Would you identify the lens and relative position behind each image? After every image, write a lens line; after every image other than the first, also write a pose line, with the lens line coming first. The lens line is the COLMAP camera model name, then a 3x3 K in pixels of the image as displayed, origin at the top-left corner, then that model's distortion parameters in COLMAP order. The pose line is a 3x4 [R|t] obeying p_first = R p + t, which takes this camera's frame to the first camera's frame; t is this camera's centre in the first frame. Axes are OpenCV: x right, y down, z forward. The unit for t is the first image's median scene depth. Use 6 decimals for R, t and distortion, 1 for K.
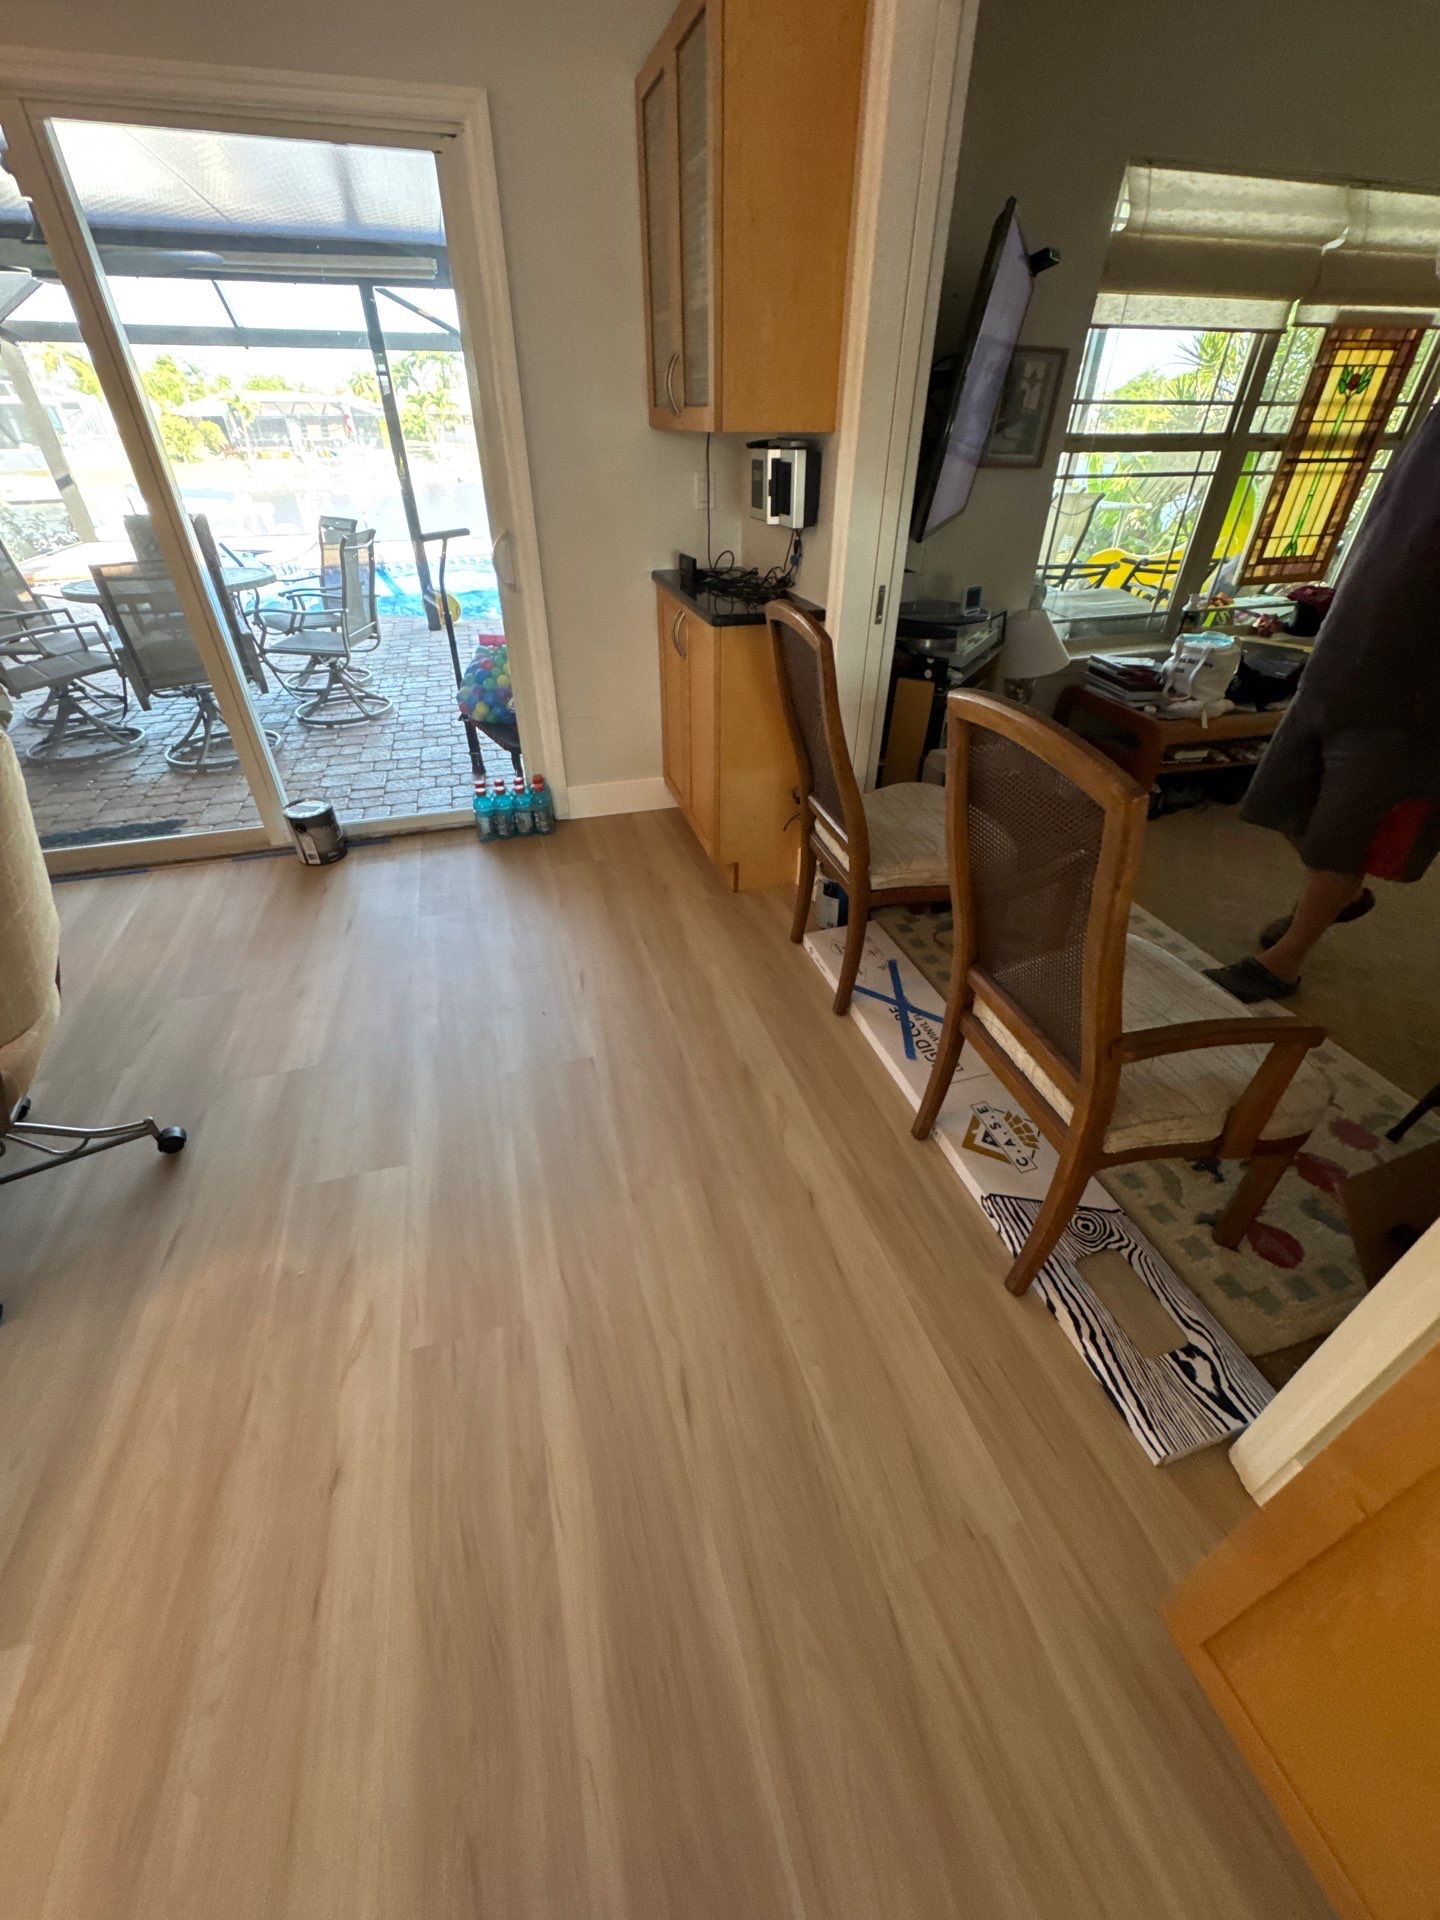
lens RADIAL K [[757.0, 0, 717.7], [0, 757.0, 949.0], [0, 0, 1]] dist [0.000541, 0.000290]
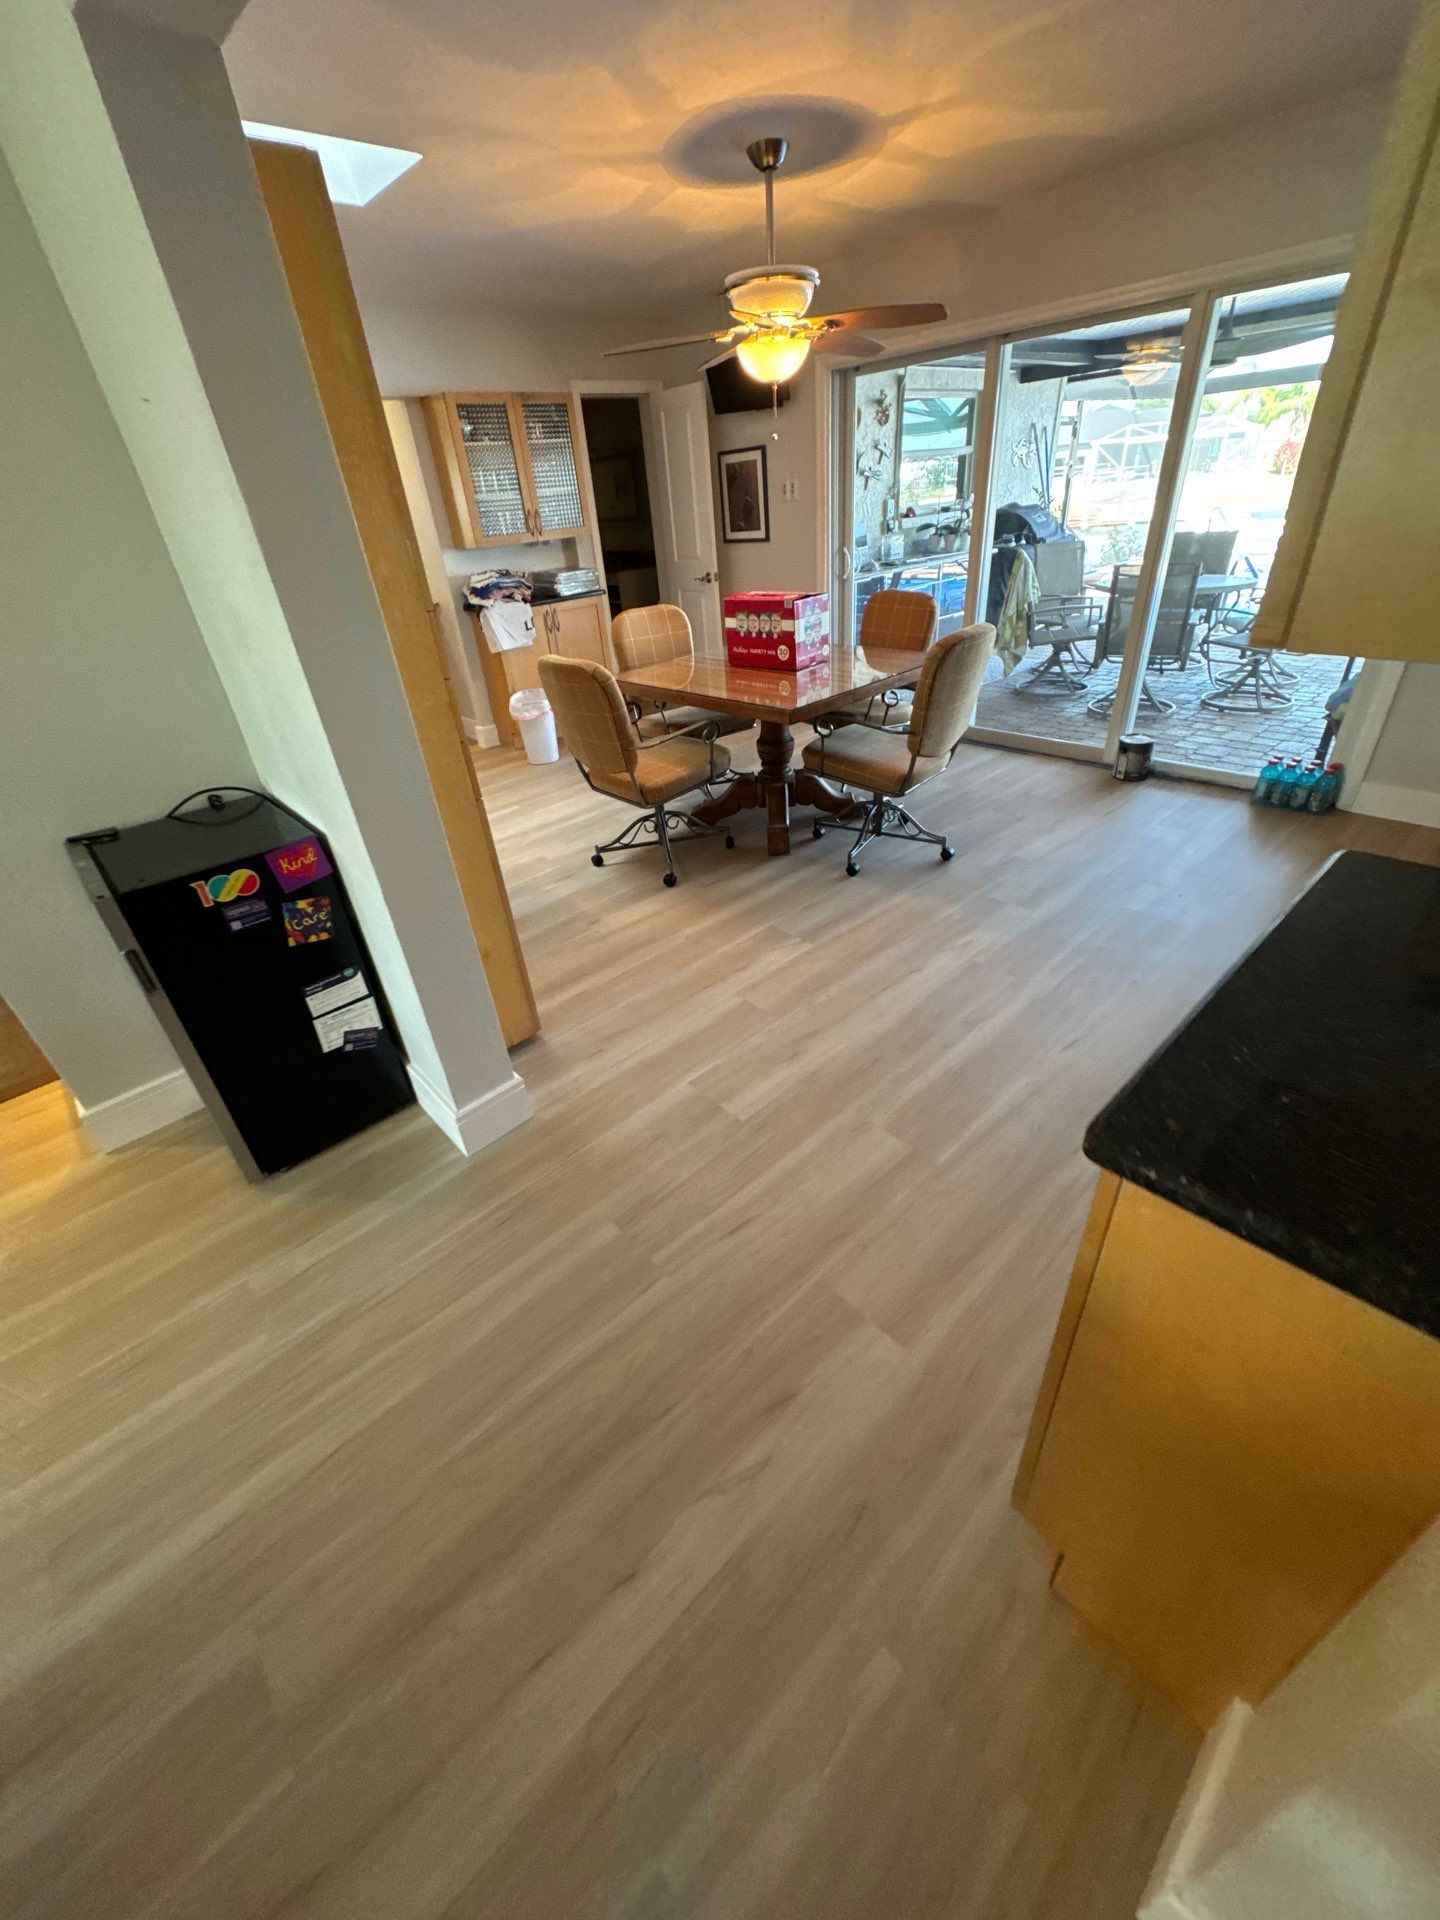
lens RADIAL K [[757.0, 0, 715.5], [0, 757.0, 974.7], [0, 0, 1]] dist [0.000541, 0.000290]
pose [[0.423187, 0.455073, -0.783467, 0.373237], [-0.451271, 0.855691, 0.253272, 0.162138], [0.785663, 0.246375, 0.567479, -0.263910]]
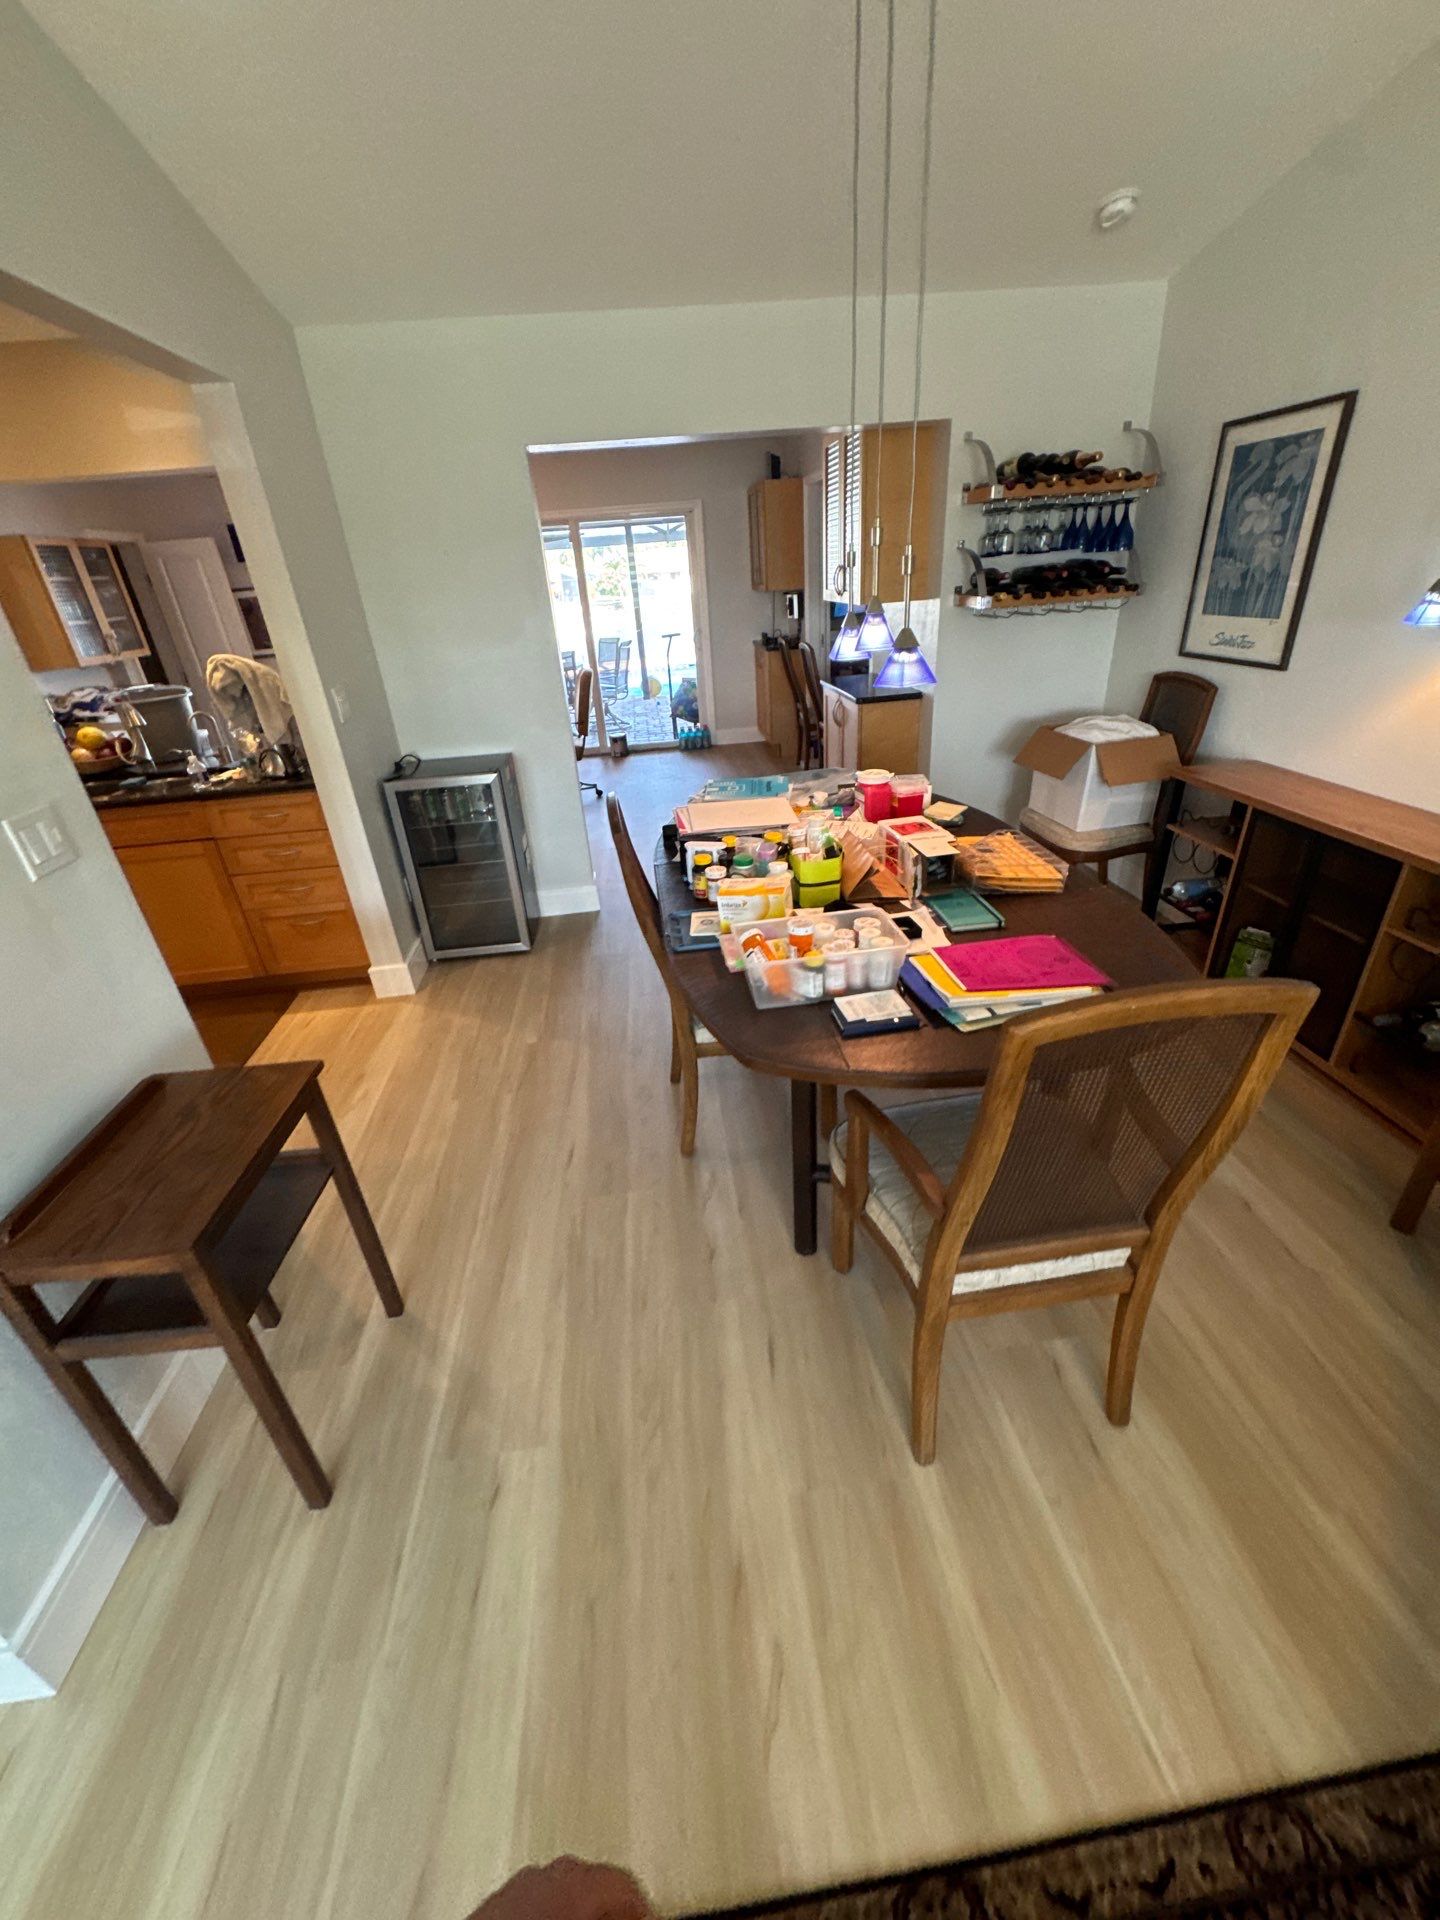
lens RADIAL K [[757.0, 0, 735.3], [0, 757.0, 965.0], [0, 0, 1]] dist [0.000541, 0.000290]
pose [[0.982597, 0.015527, -0.185101, 0.310634], [-0.037908, 0.992290, -0.117994, 0.794707], [0.181842, 0.122958, 0.975610, -1.222932]]
